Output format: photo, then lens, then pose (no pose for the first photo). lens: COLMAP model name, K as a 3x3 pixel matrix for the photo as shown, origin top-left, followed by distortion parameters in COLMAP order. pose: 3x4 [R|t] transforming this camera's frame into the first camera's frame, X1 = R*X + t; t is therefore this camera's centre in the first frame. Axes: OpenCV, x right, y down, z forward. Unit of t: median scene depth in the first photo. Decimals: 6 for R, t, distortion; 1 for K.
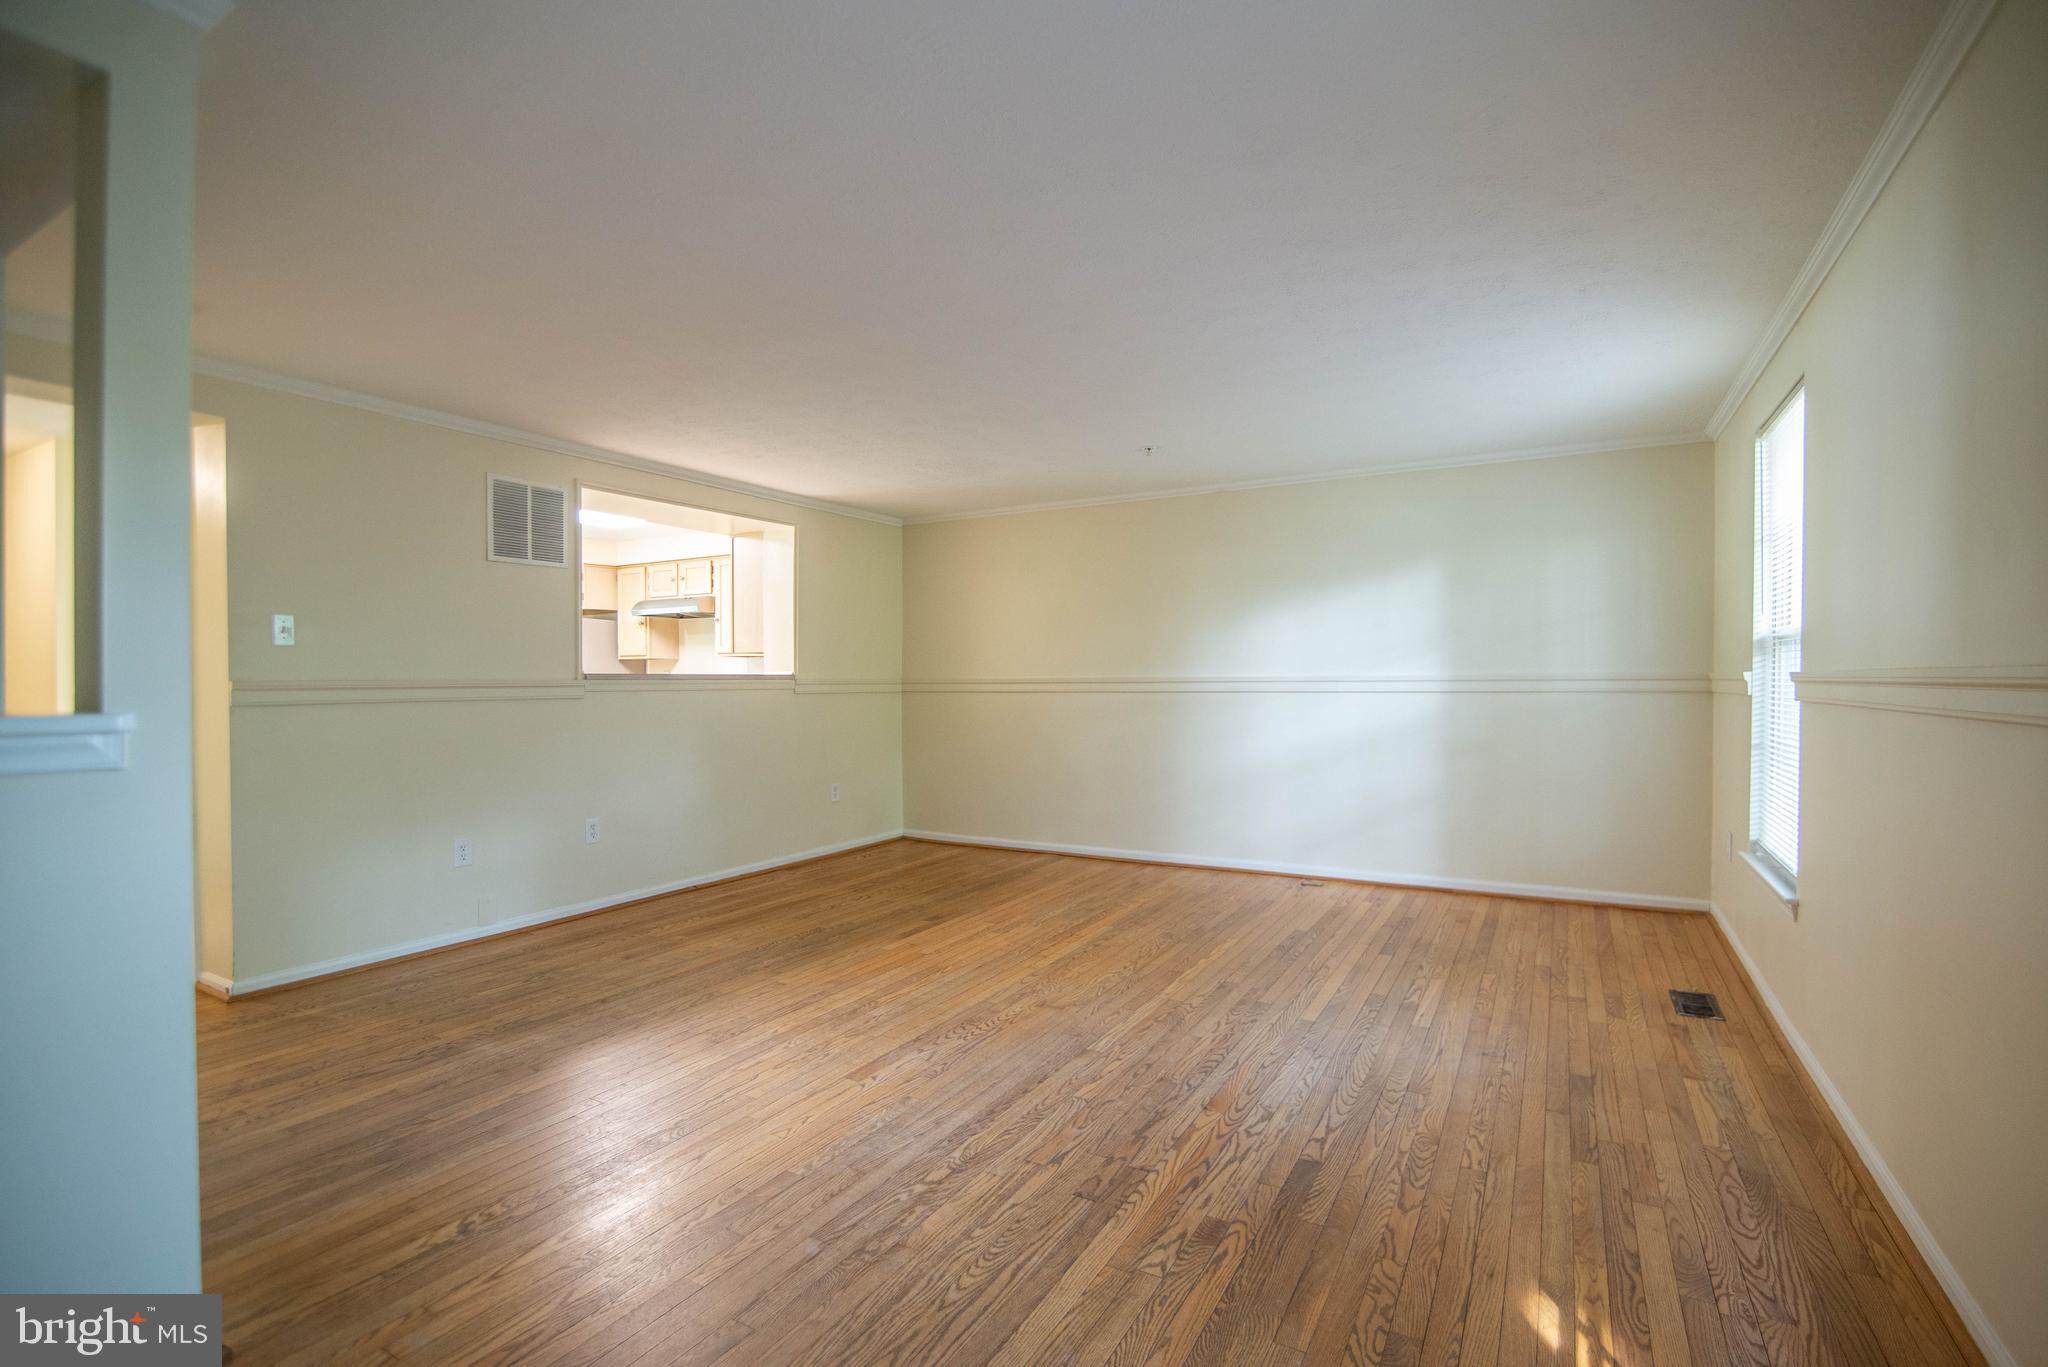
lens RADIAL K [[939.5, 0, 1035.5], [0, 939.5, 692.7], [0, 0, 1]] dist [-0.019329, 0.000366]
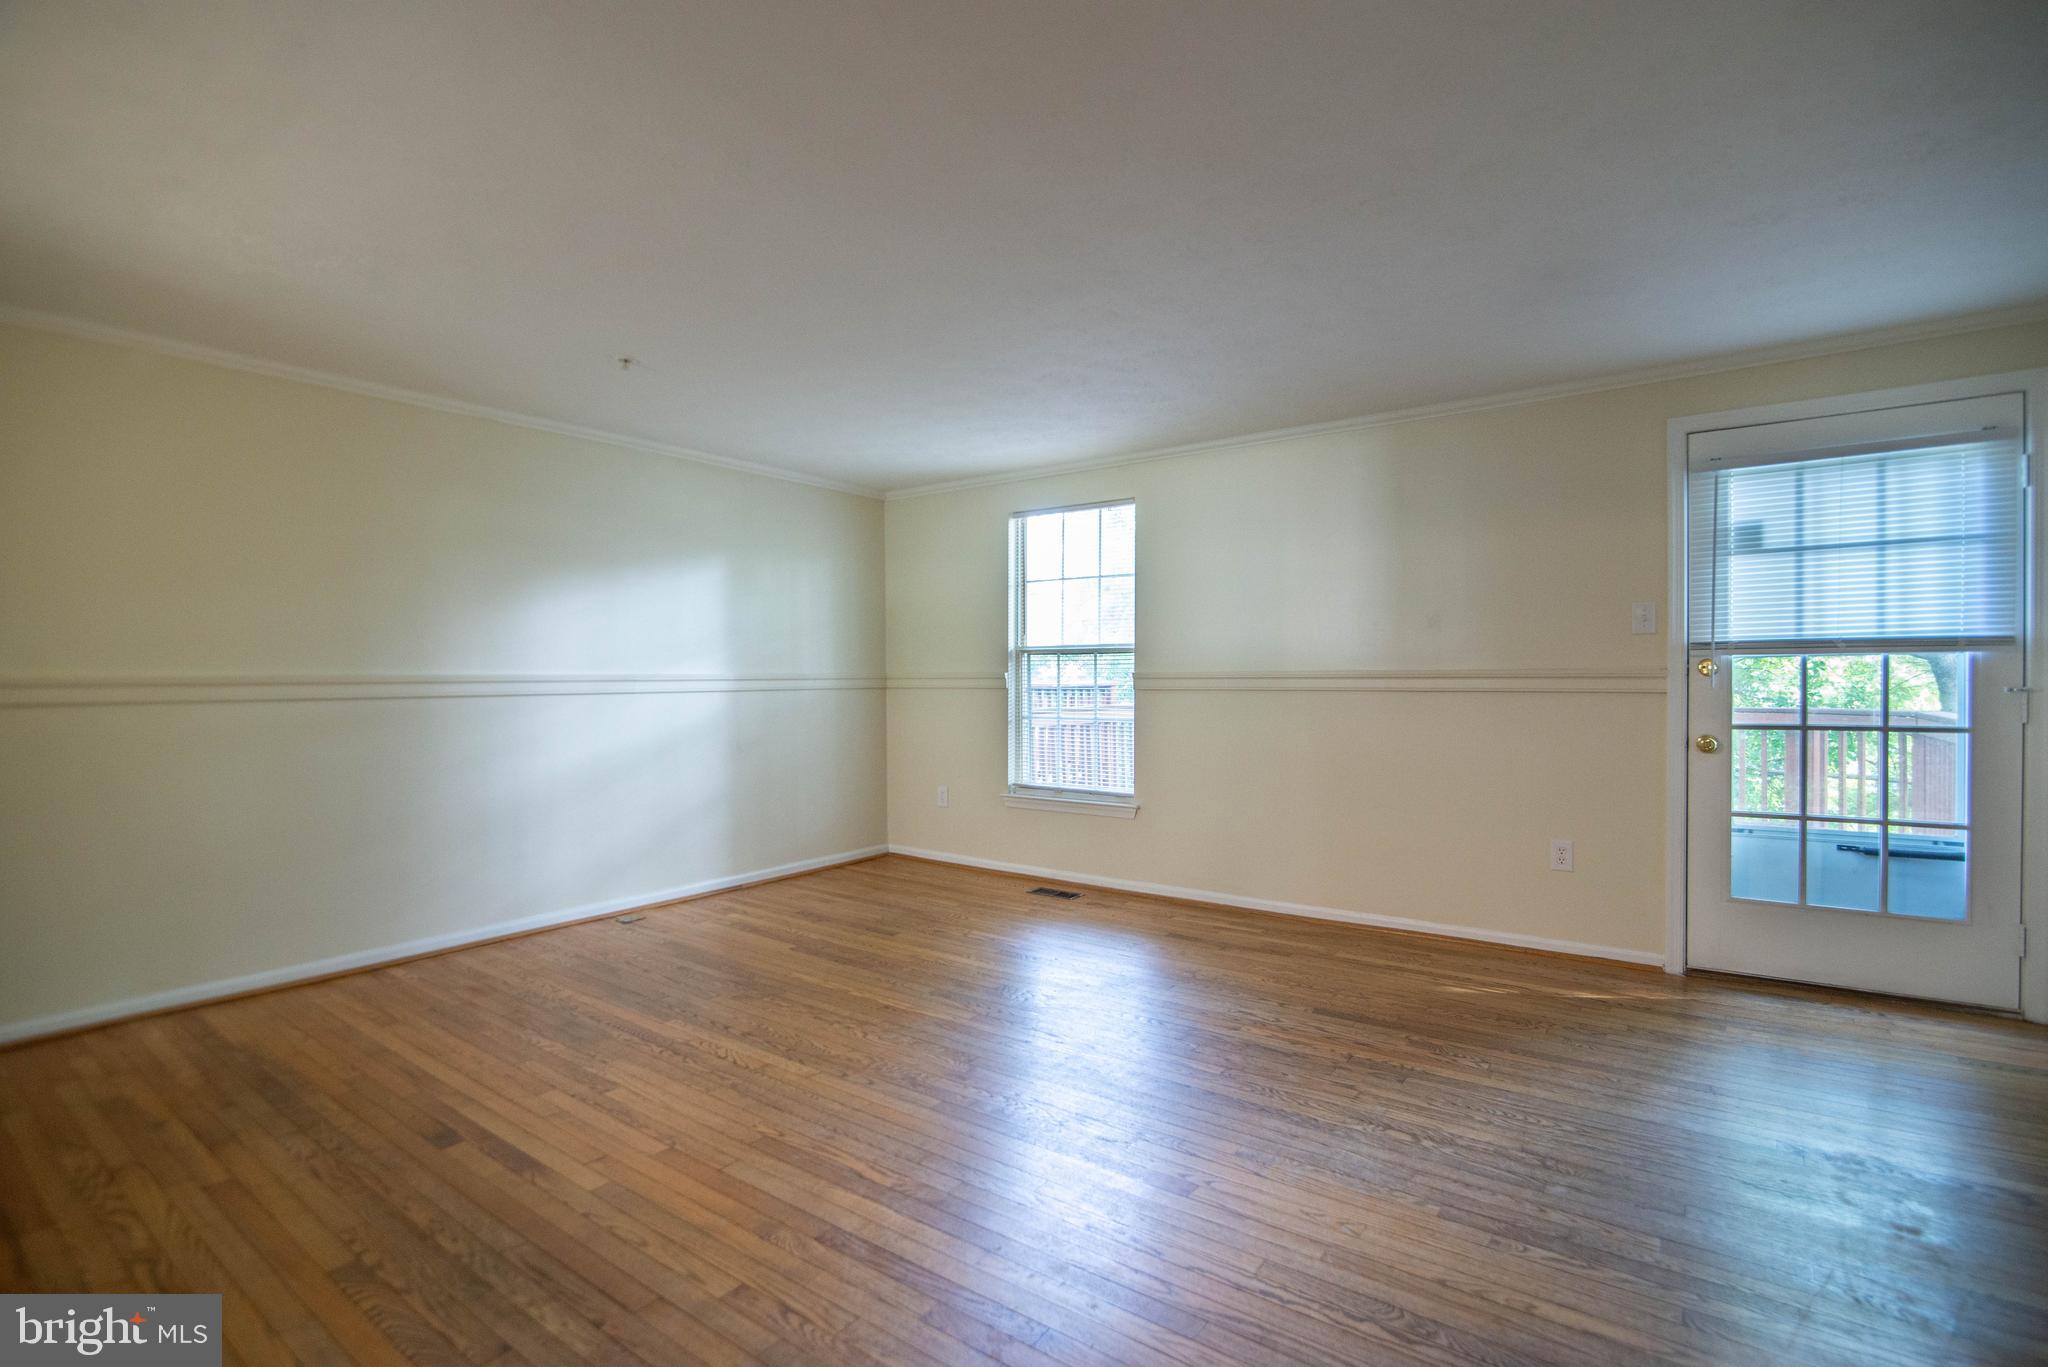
lens RADIAL K [[939.5, 0, 1035.5], [0, 939.5, 692.7], [0, 0, 1]] dist [-0.019329, 0.000366]
pose [[0.108393, -0.011470, 0.994042, -0.712728], [0.015894, 0.999826, 0.009803, -0.005386], [-0.993981, 0.014737, 0.108556, 0.762428]]
